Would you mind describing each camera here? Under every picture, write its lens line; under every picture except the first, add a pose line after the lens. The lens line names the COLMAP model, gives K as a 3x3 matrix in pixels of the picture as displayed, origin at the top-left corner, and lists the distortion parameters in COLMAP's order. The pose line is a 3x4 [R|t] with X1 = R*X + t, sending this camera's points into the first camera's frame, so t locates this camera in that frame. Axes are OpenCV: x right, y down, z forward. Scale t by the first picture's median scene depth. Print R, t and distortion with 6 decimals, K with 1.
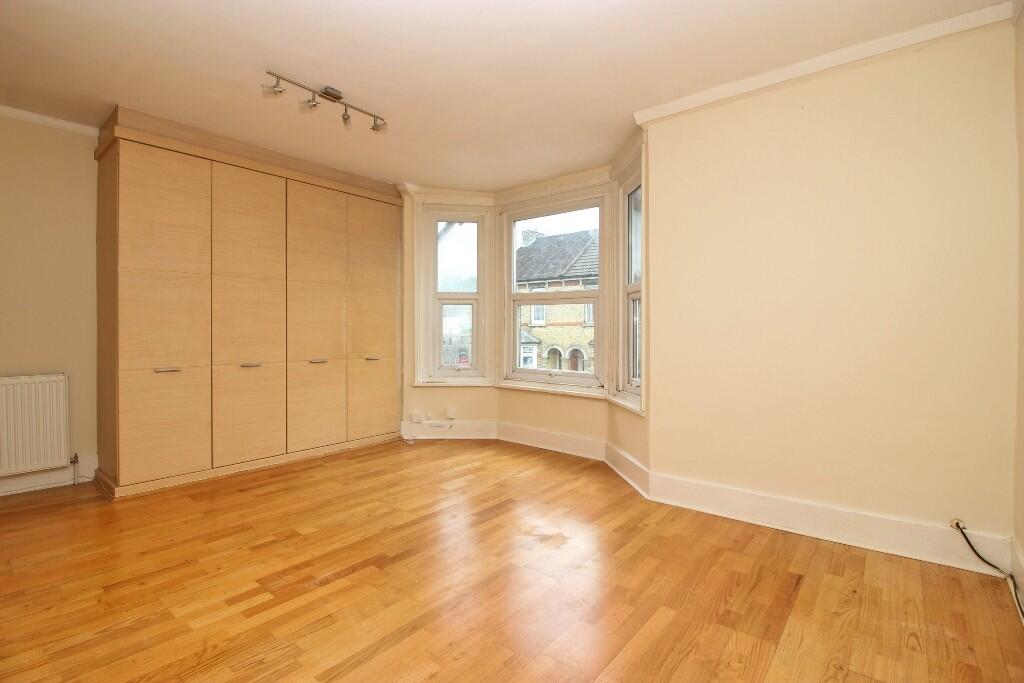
lens RADIAL K [[475.6, 0, 509.6], [0, 475.6, 336.0], [0, 0, 1]] dist [-0.002685, -0.002263]
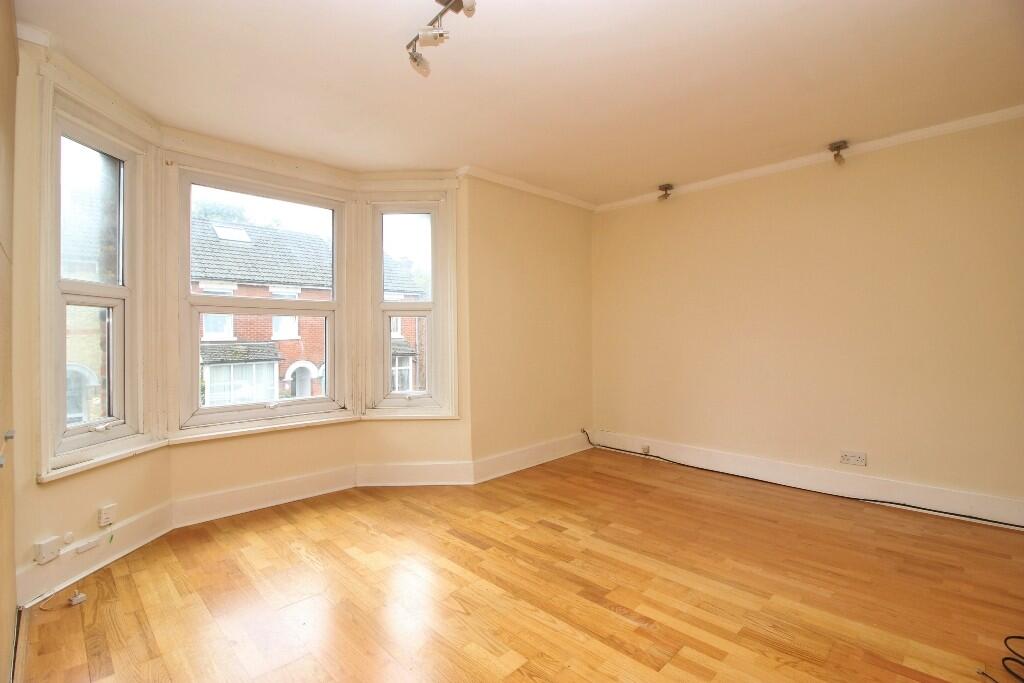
lens RADIAL K [[475.6, 0, 507.2], [0, 475.6, 336.4], [0, 0, 1]] dist [-0.002685, -0.002263]
pose [[0.103756, -0.007380, 0.994575, -0.871071], [0.019353, 0.999798, 0.005400, -0.039997], [-0.994415, 0.018687, 0.103877, 0.743712]]
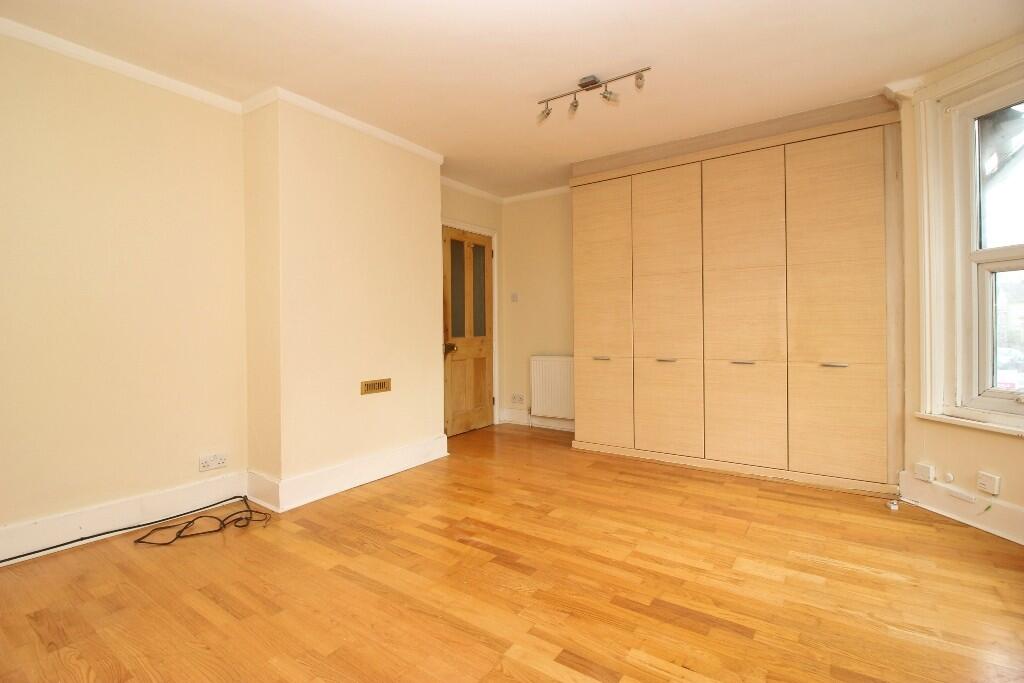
lens RADIAL K [[475.6, 0, 507.6], [0, 475.6, 336.1], [0, 0, 1]] dist [-0.002685, -0.002263]
pose [[0.081863, 0.013639, -0.996550, 0.498536], [-0.003284, 0.999905, 0.013415, -0.002969], [0.996638, 0.002175, 0.081900, 0.642845]]
